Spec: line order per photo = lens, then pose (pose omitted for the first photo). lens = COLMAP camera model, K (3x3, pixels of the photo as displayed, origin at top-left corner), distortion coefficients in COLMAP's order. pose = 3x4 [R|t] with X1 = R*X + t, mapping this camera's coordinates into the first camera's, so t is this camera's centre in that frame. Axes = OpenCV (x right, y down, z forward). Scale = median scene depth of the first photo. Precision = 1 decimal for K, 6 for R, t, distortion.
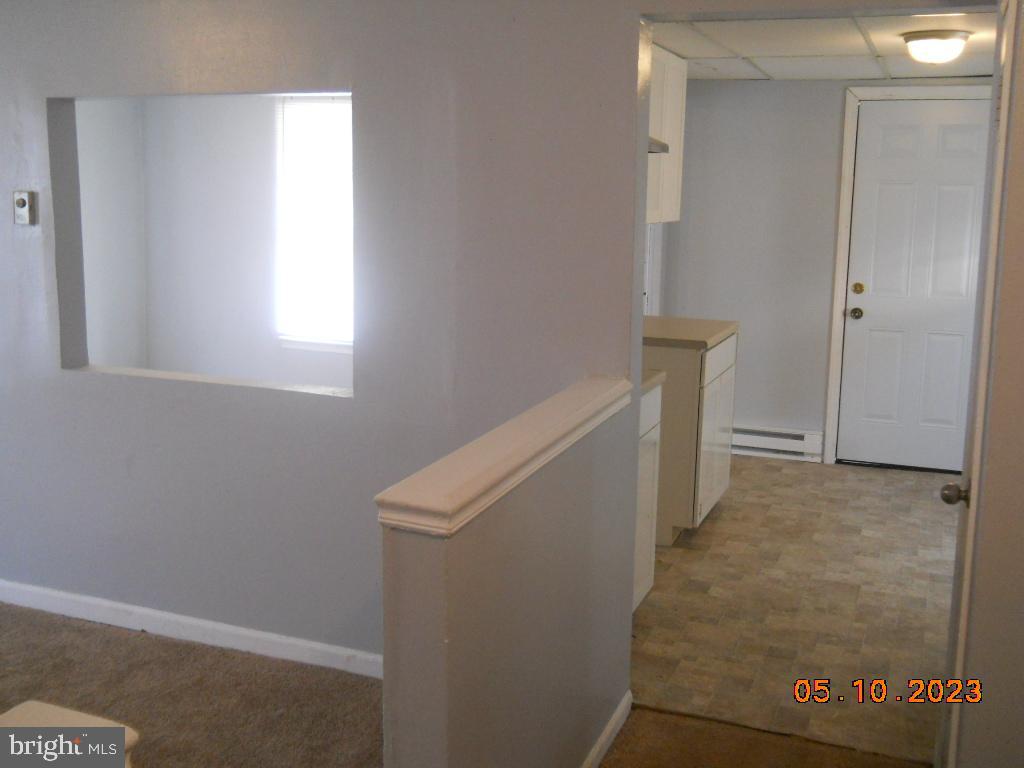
lens RADIAL K [[1139.9, 0, 511.9], [0, 1139.9, 377.6], [0, 0, 1]] dist [-0.019159, 0.000000]
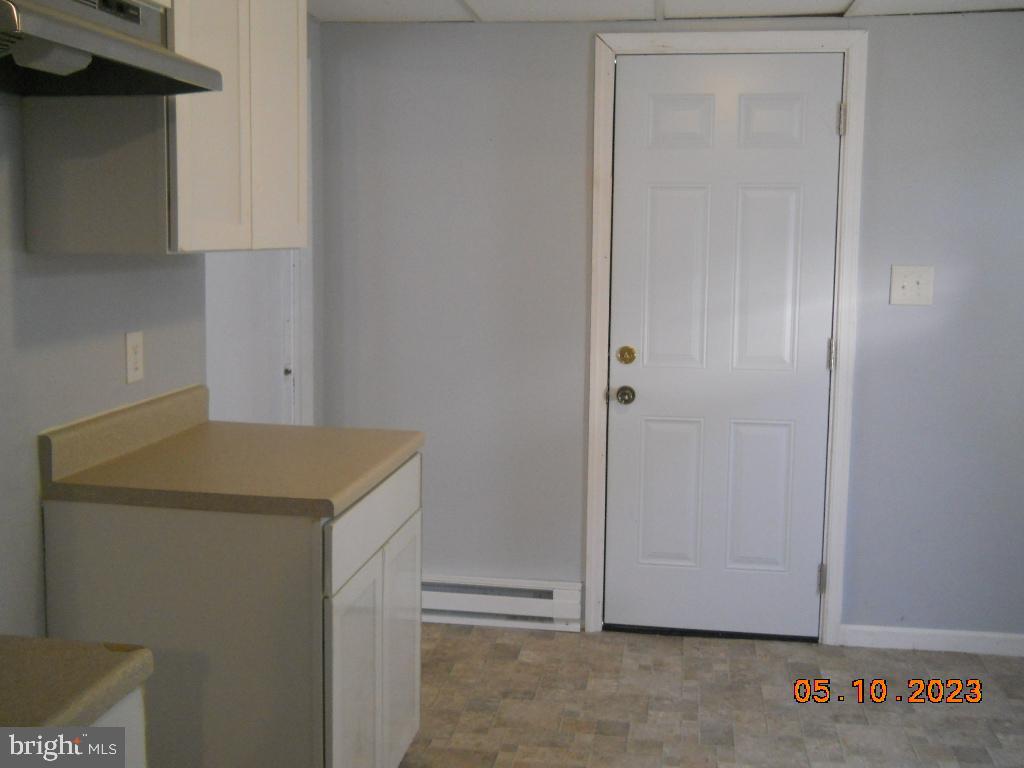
lens RADIAL K [[1139.9, 0, 508.5], [0, 1139.9, 384.5], [0, 0, 1]] dist [-0.019159, 0.000000]
pose [[0.978481, -0.034501, 0.203432, 0.112688], [0.040725, 0.998819, -0.026485, -0.048415], [-0.202278, 0.034200, 0.978731, 0.399789]]
